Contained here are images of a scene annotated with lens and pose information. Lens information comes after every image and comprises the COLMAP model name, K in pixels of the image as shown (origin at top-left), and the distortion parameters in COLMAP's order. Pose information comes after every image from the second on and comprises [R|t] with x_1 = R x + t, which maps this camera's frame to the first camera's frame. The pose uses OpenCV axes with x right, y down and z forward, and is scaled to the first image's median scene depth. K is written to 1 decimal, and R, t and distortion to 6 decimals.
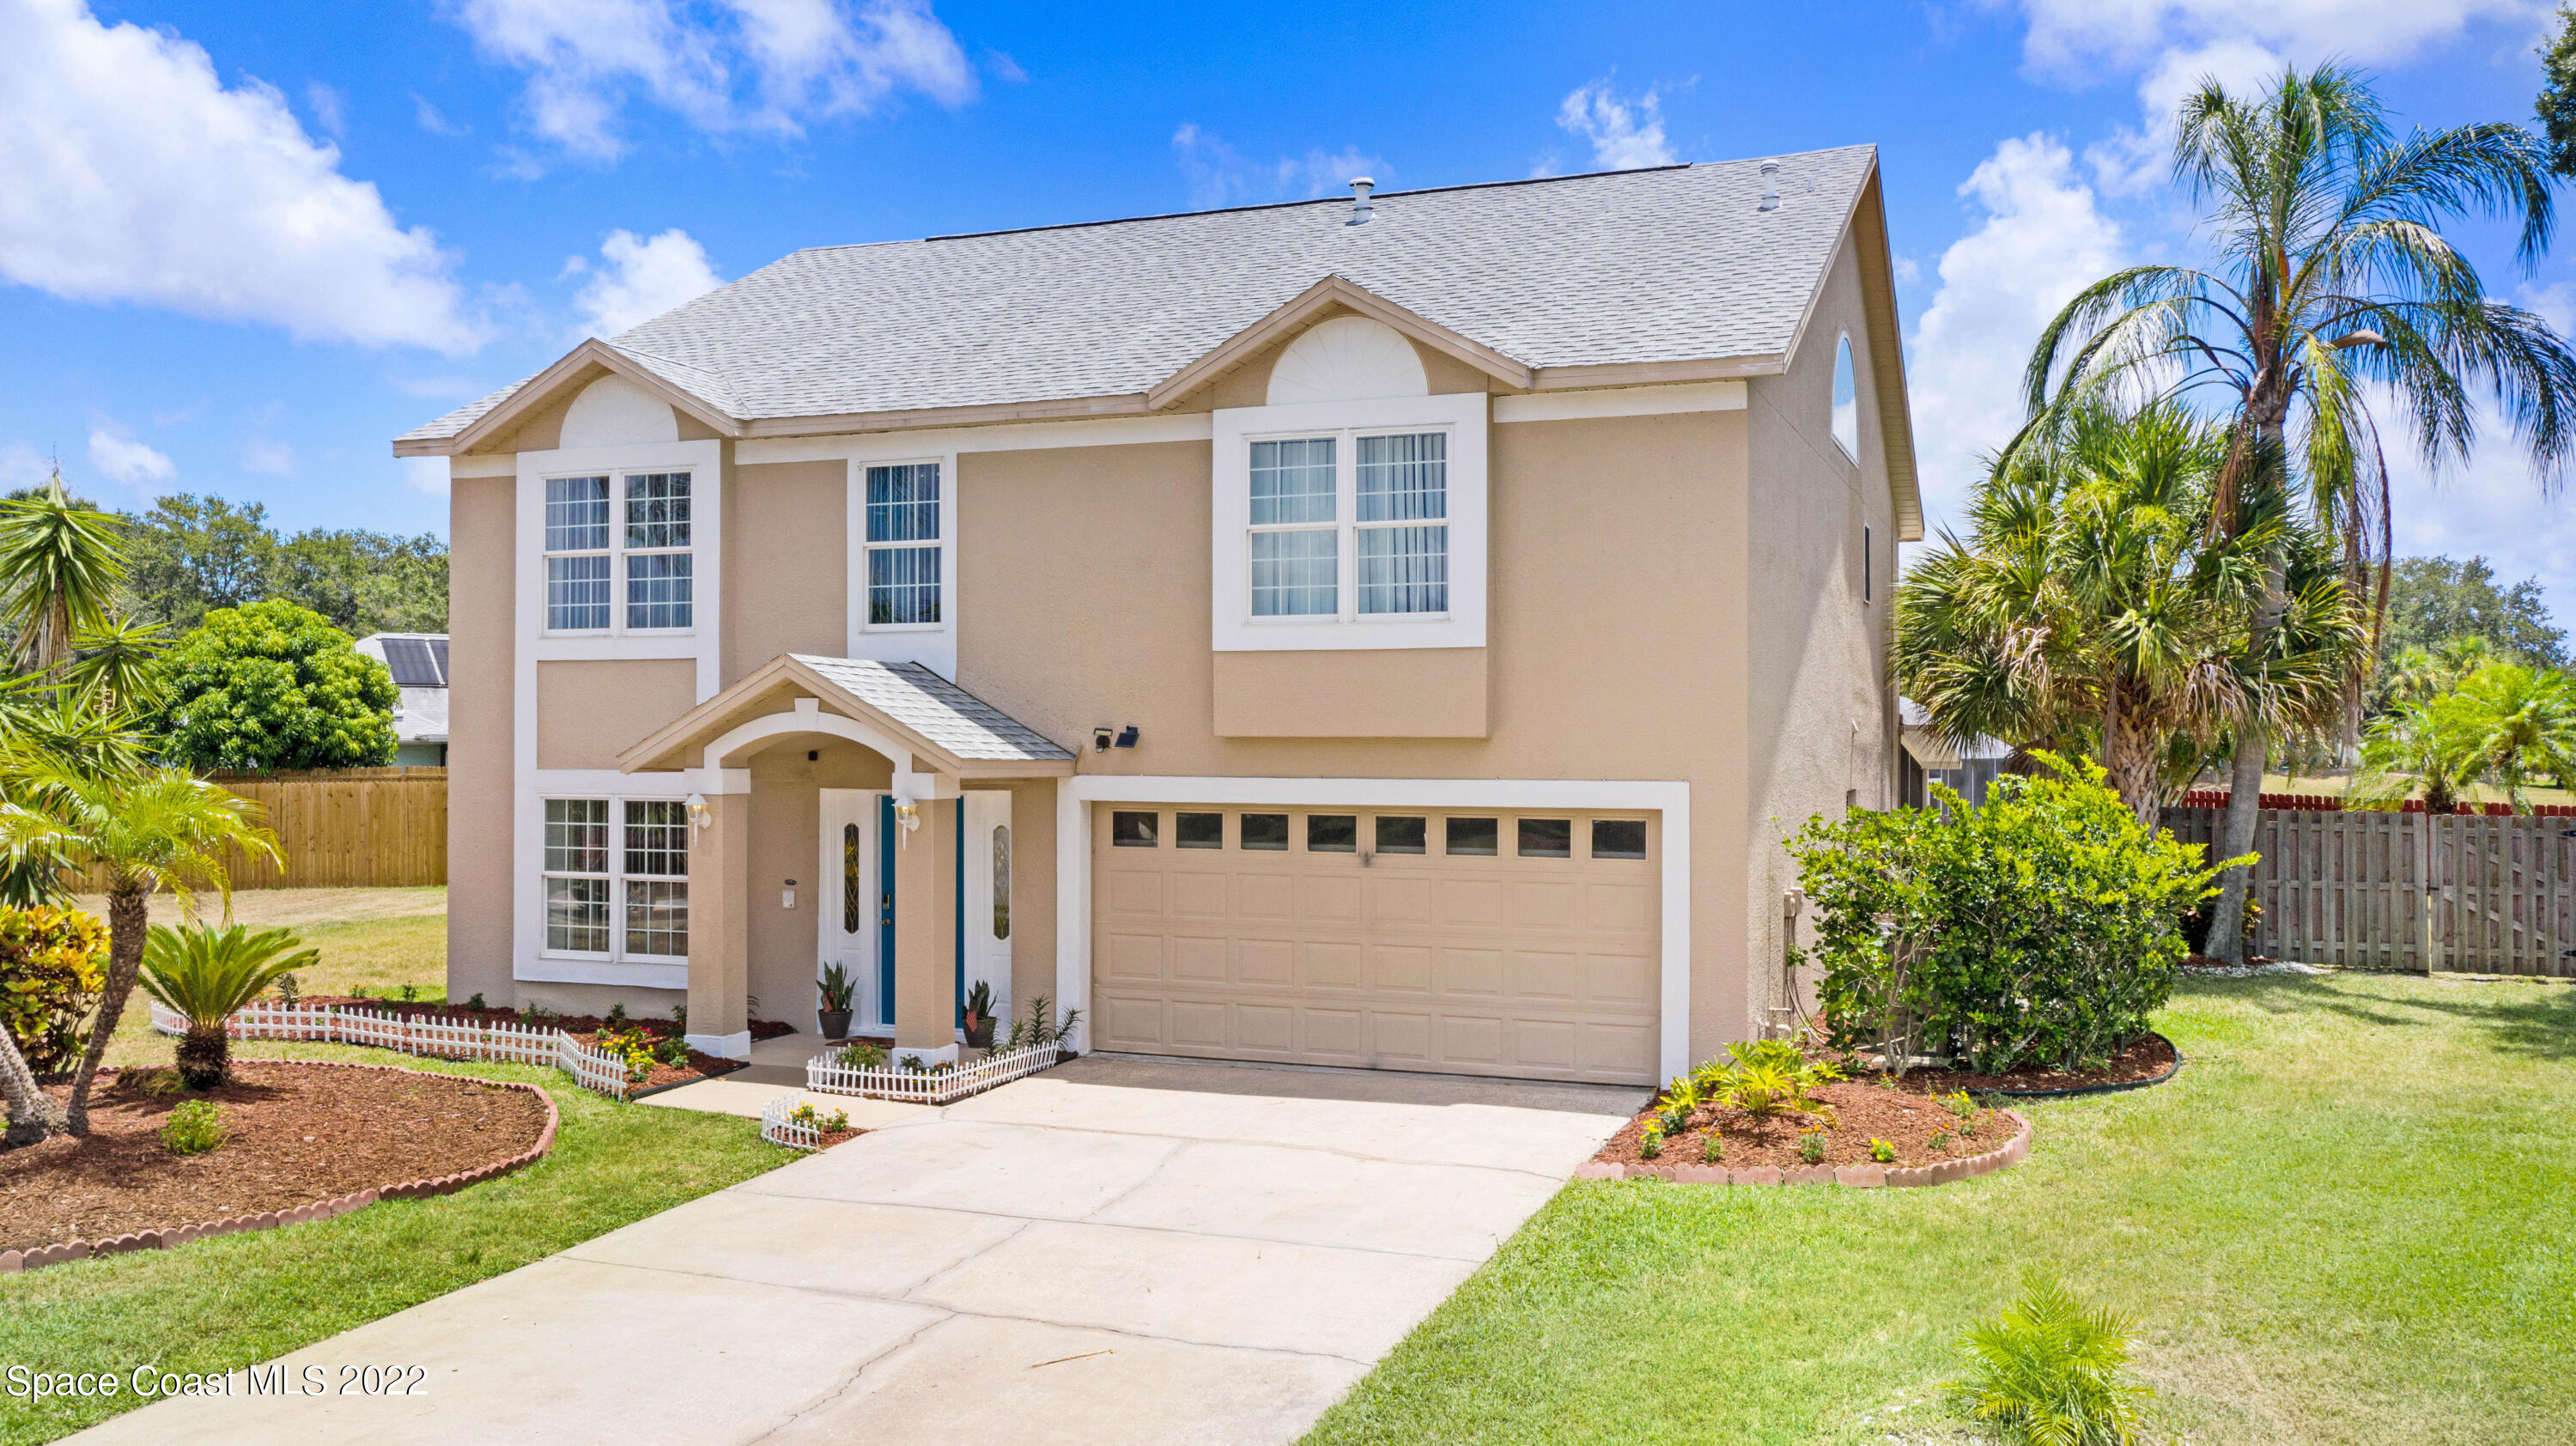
lens RADIAL K [[2133.3, 0, 1296.5], [0, 2133.3, 679.1], [0, 0, 1]] dist [0.075543, -0.232026]
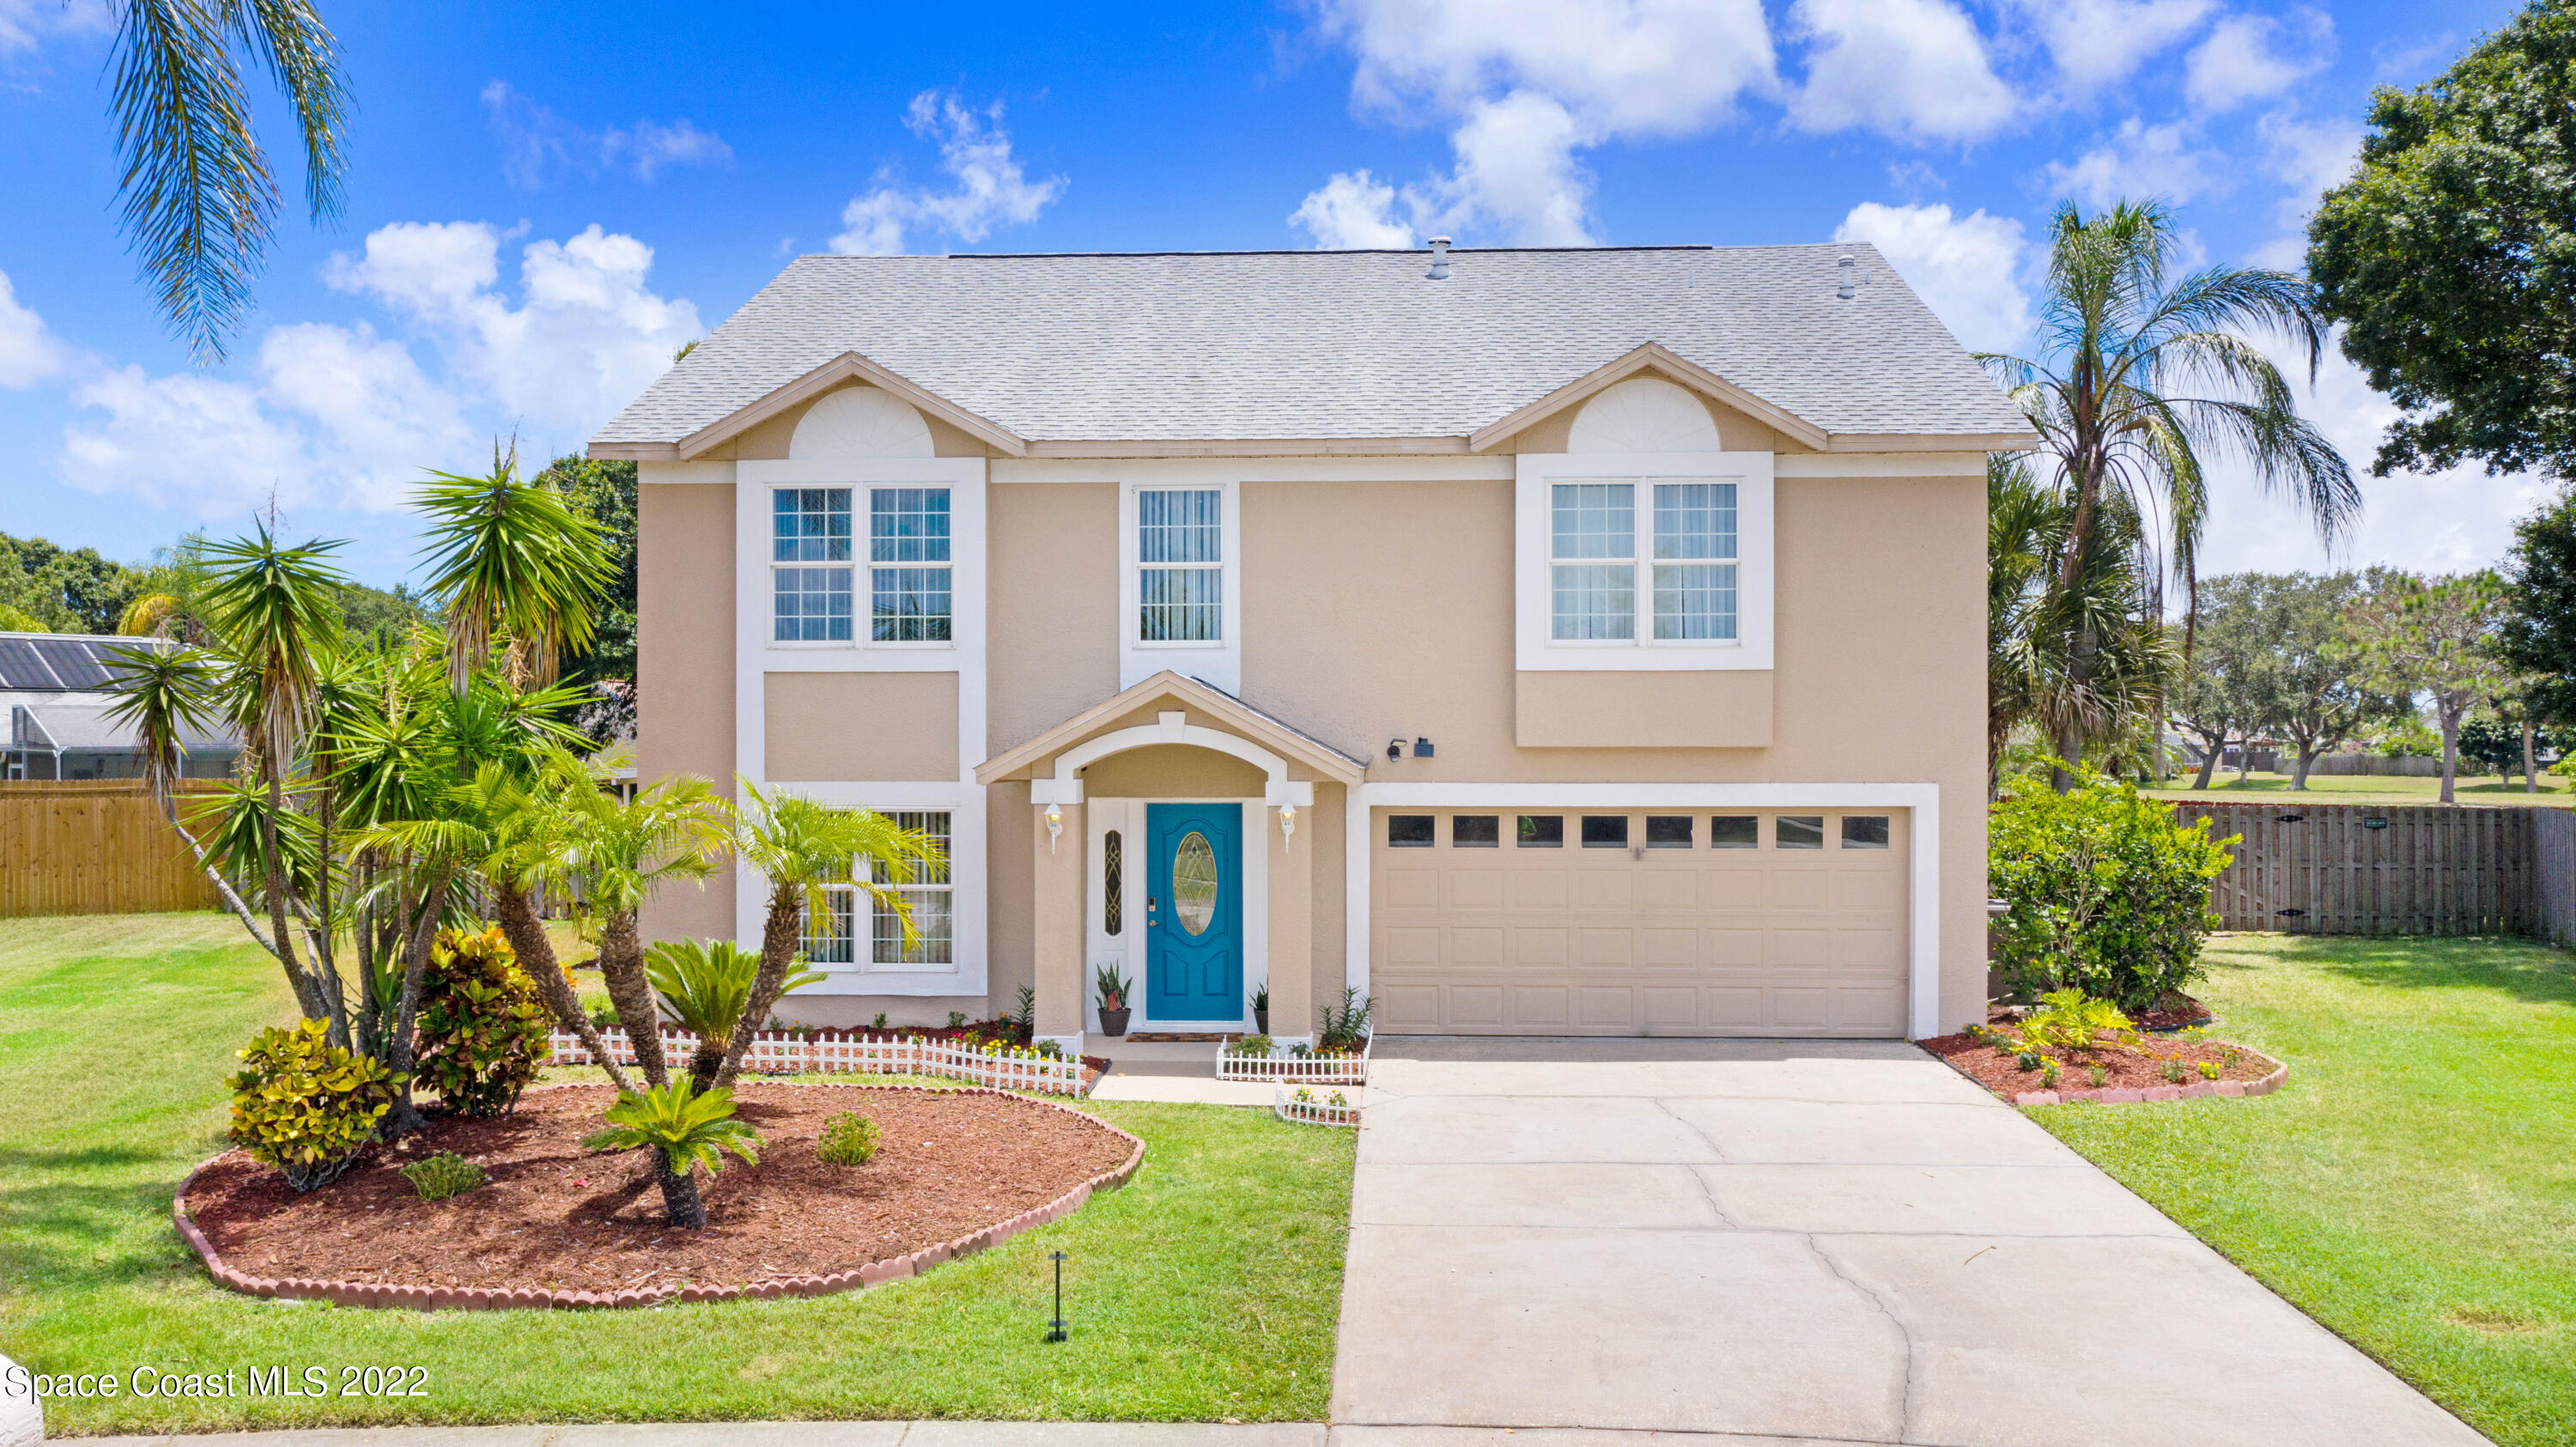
lens RADIAL K [[2163.5, 0, 1288.0], [0, 2163.5, 723.5], [0, 0, 1]] dist [0.012535, -0.011502]
pose [[0.942969, 0.000116, 0.332880, -0.494933], [-0.006688, 0.999805, 0.018595, -0.005276], [-0.332813, -0.019761, 0.942786, -0.026303]]
